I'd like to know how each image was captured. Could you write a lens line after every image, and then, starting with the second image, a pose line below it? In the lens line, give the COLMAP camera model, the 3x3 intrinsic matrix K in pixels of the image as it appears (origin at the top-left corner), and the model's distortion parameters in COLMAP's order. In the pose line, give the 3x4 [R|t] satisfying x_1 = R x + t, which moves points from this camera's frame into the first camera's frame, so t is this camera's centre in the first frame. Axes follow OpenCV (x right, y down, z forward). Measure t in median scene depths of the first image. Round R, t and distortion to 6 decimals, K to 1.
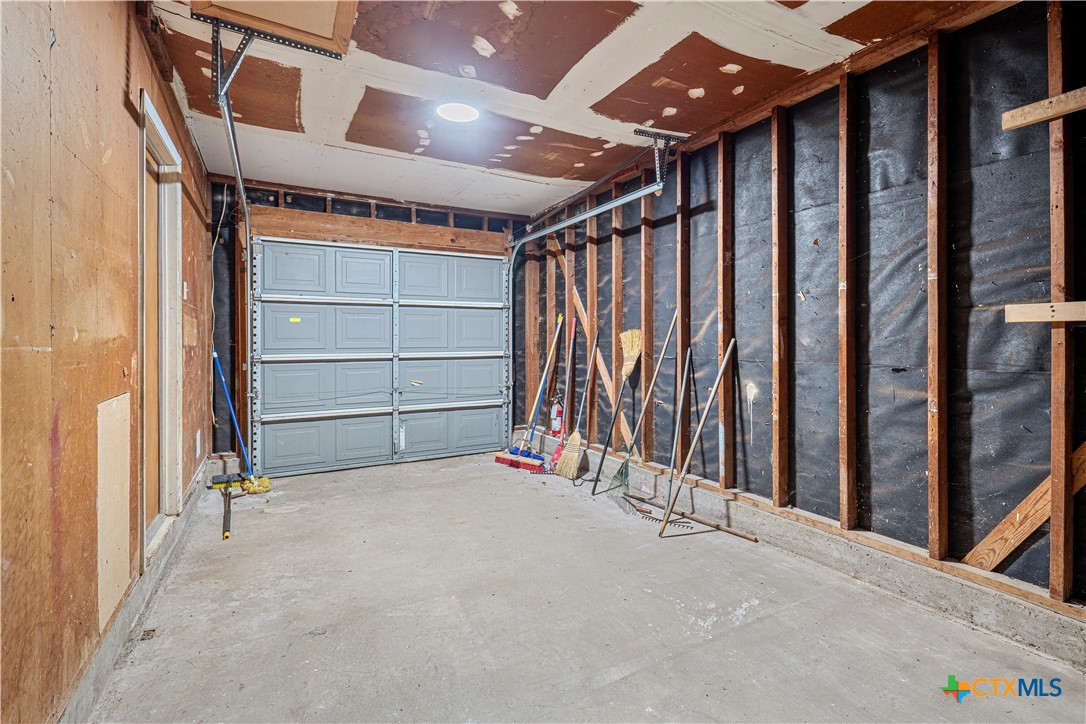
lens RADIAL K [[490.8, 0, 546.3], [0, 490.8, 340.6], [0, 0, 1]] dist [0.003726, -0.002457]
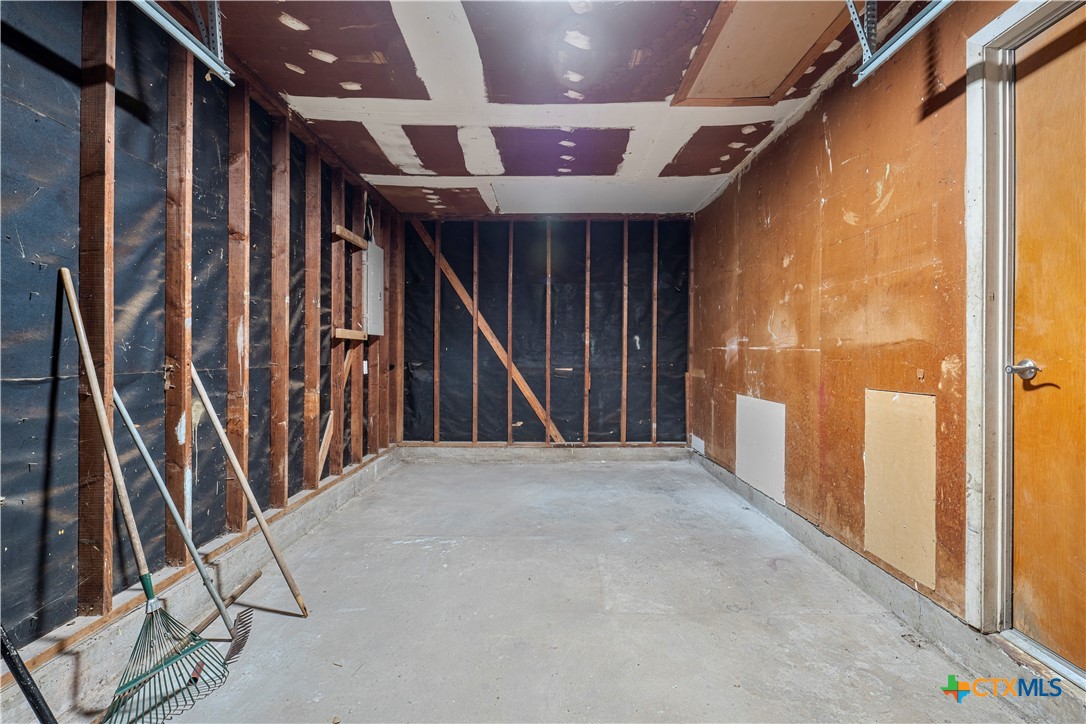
lens RADIAL K [[490.8, 0, 542.9], [0, 490.8, 356.2], [0, 0, 1]] dist [0.003726, -0.002457]
pose [[-0.874306, -0.002916, 0.485367, -0.565339], [-0.003039, 0.999995, 0.000533, 0.024744], [-0.485366, -0.001009, -0.874310, 1.971488]]
